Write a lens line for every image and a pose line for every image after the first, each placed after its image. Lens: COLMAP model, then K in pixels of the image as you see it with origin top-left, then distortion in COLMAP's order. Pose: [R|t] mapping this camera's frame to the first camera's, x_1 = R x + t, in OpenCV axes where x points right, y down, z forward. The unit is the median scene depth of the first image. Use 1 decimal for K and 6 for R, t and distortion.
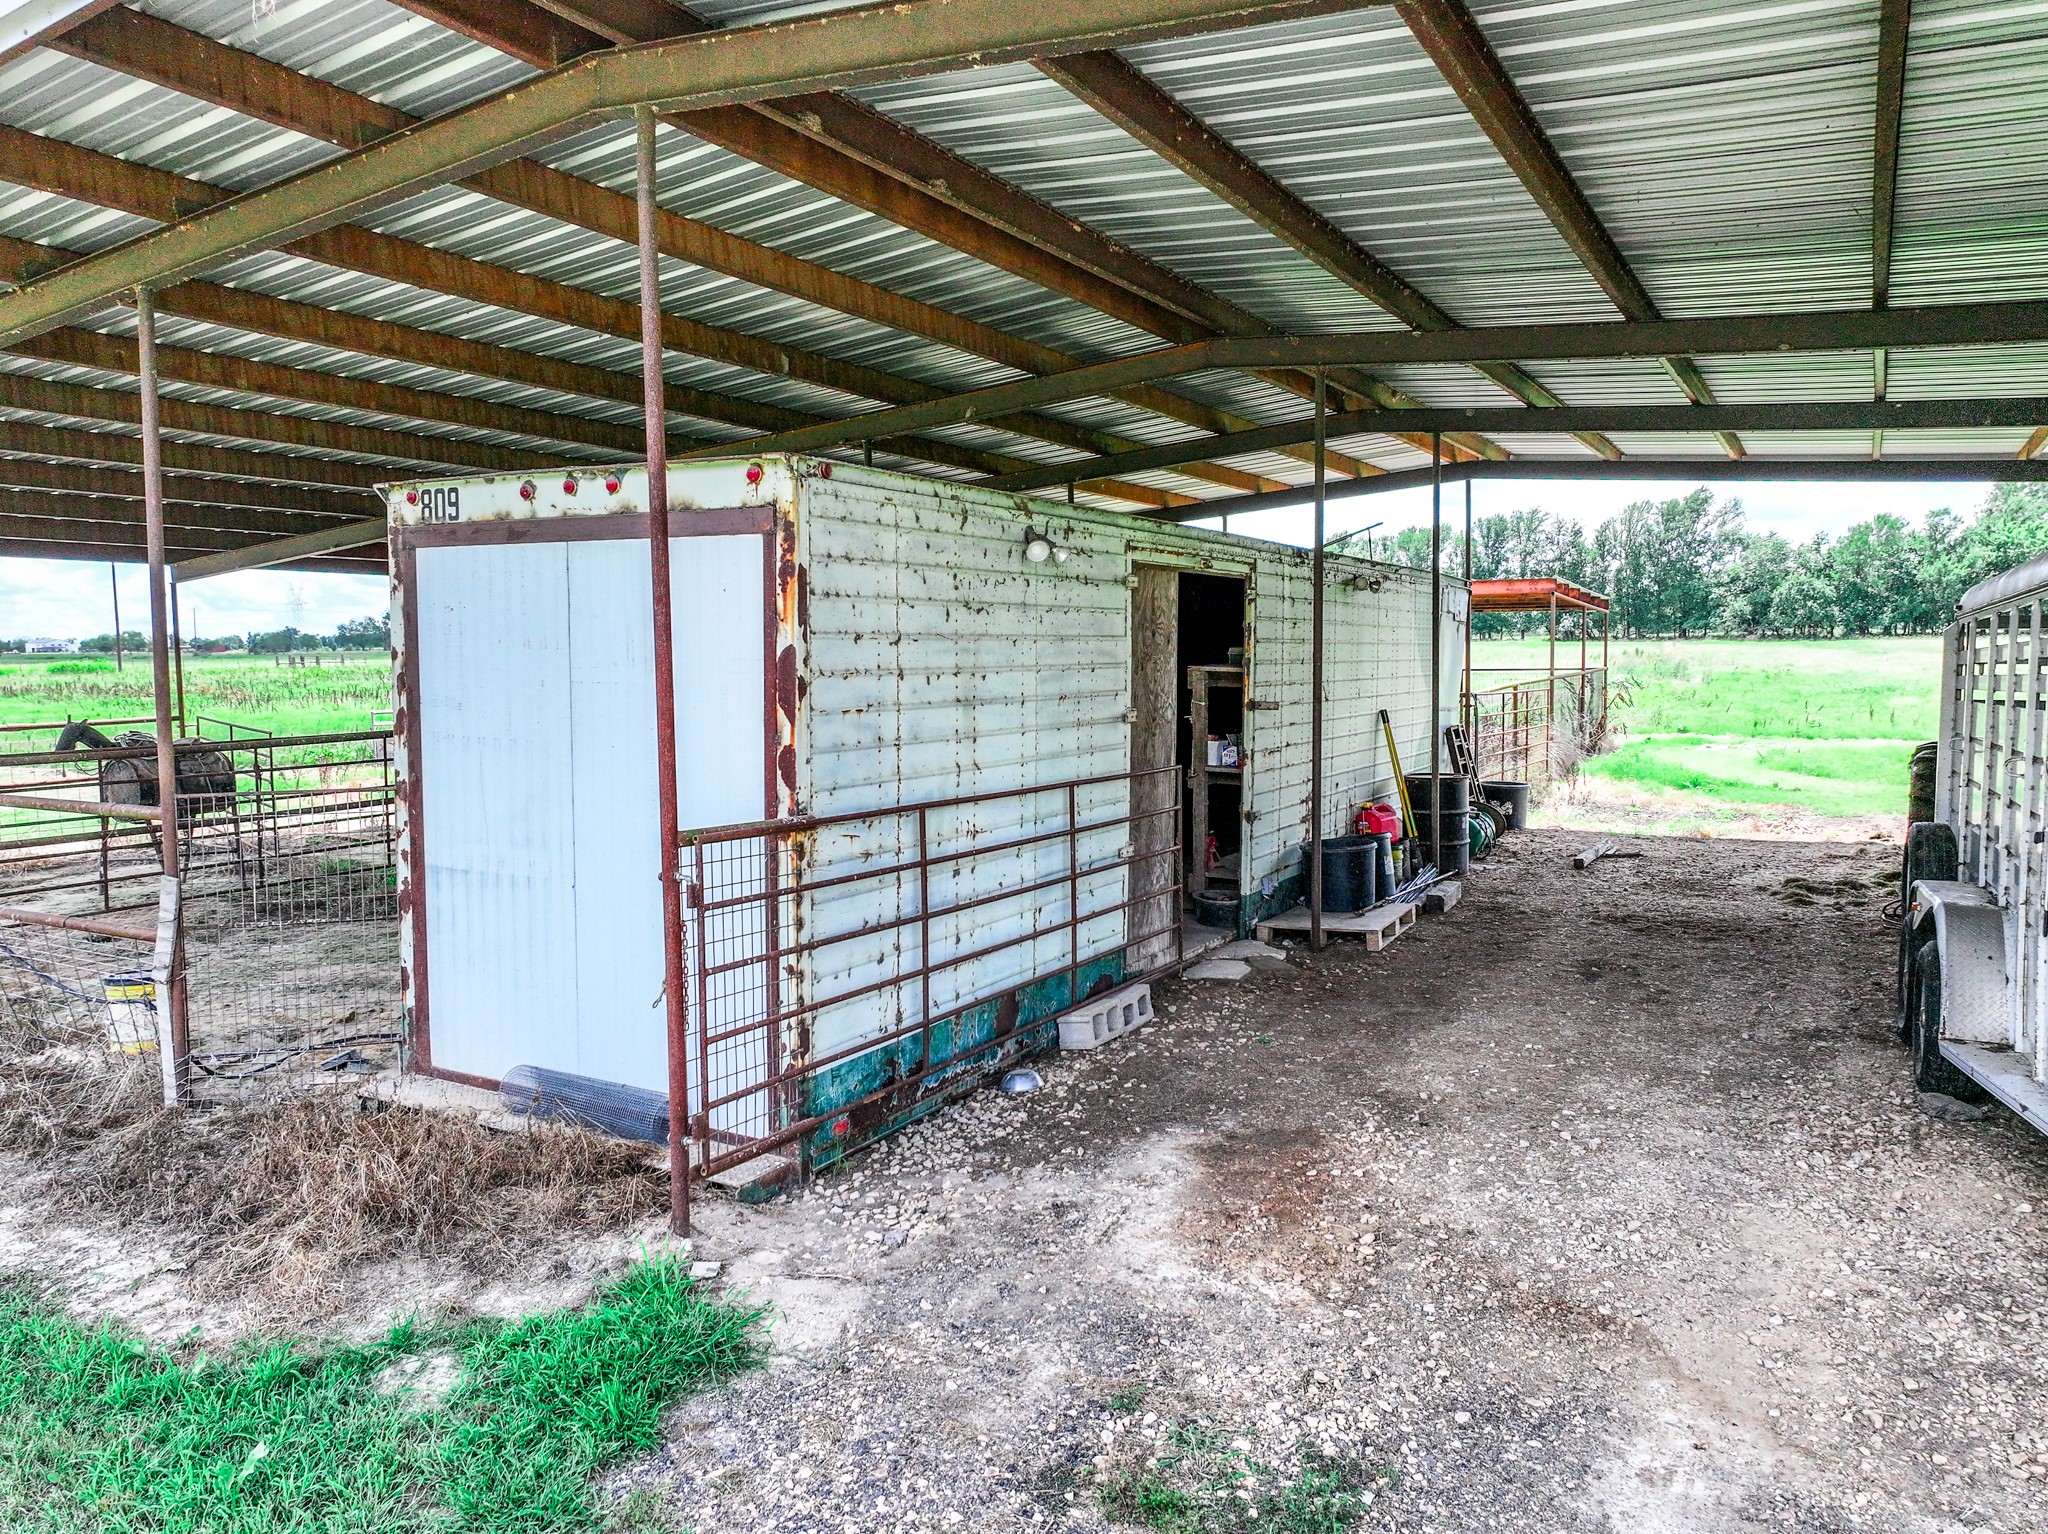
lens RADIAL K [[1443.5, 0, 1040.2], [0, 1443.5, 778.9], [0, 0, 1]] dist [-0.002779, 0.014796]
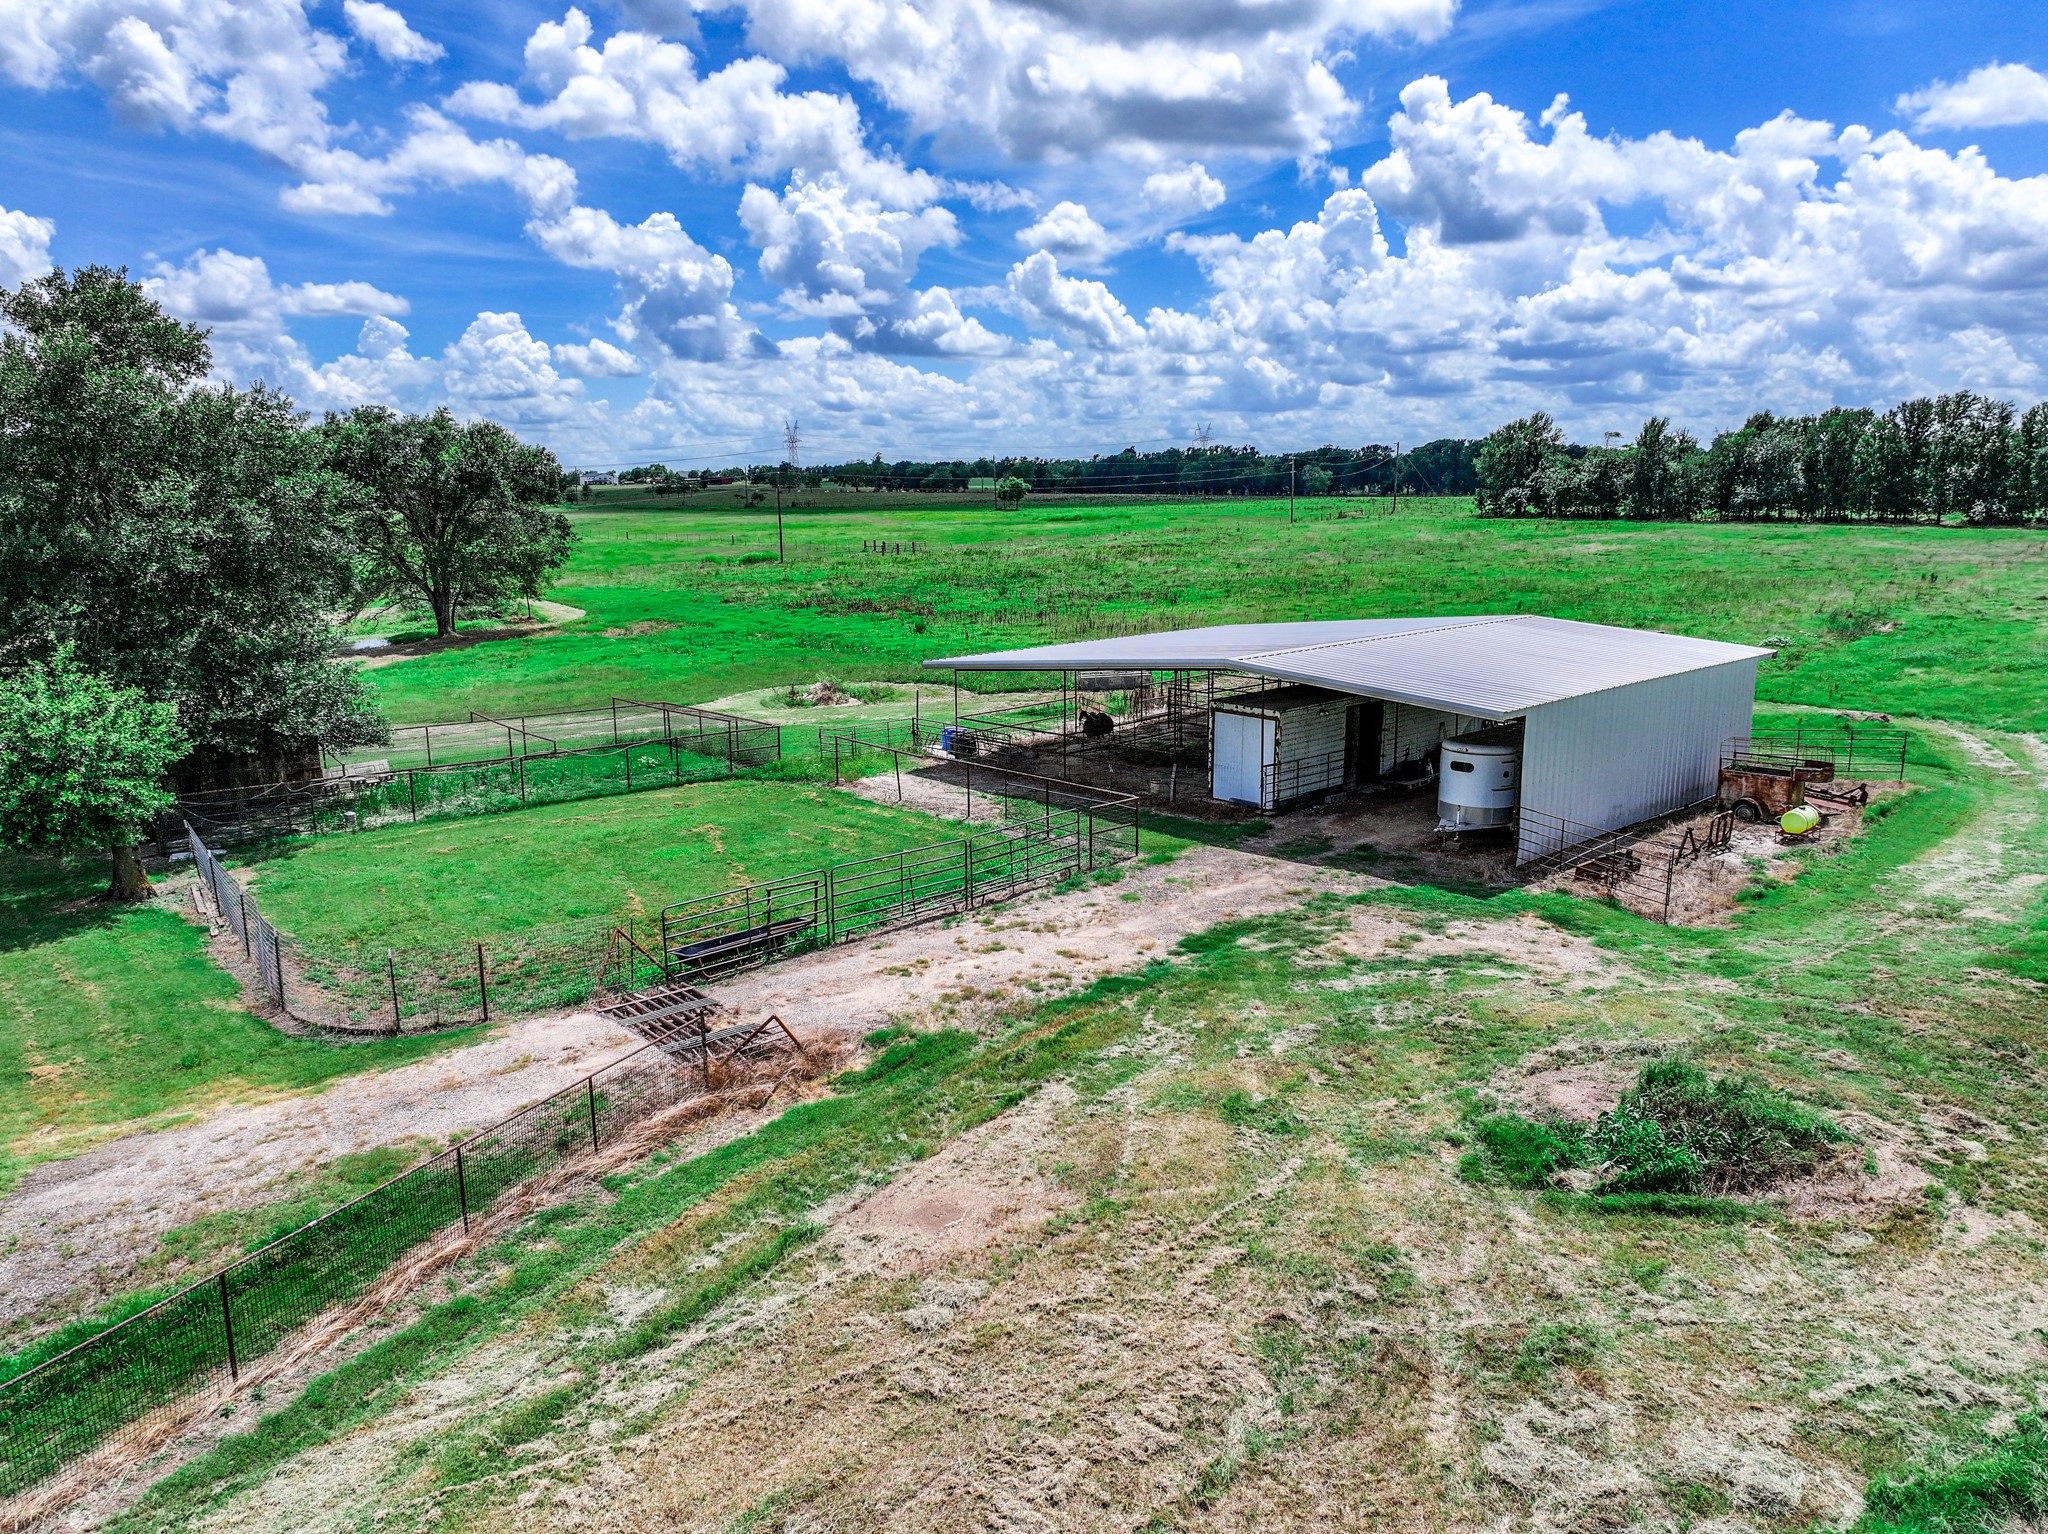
lens RADIAL K [[1443.5, 0, 1040.2], [0, 1443.5, 778.9], [0, 0, 1]] dist [-0.002779, 0.014796]
pose [[0.955311, 0.055678, -0.290311, 0.068964], [-0.020786, 0.992323, 0.121914, -0.065861], [0.294870, -0.110431, 0.949135, -0.542675]]
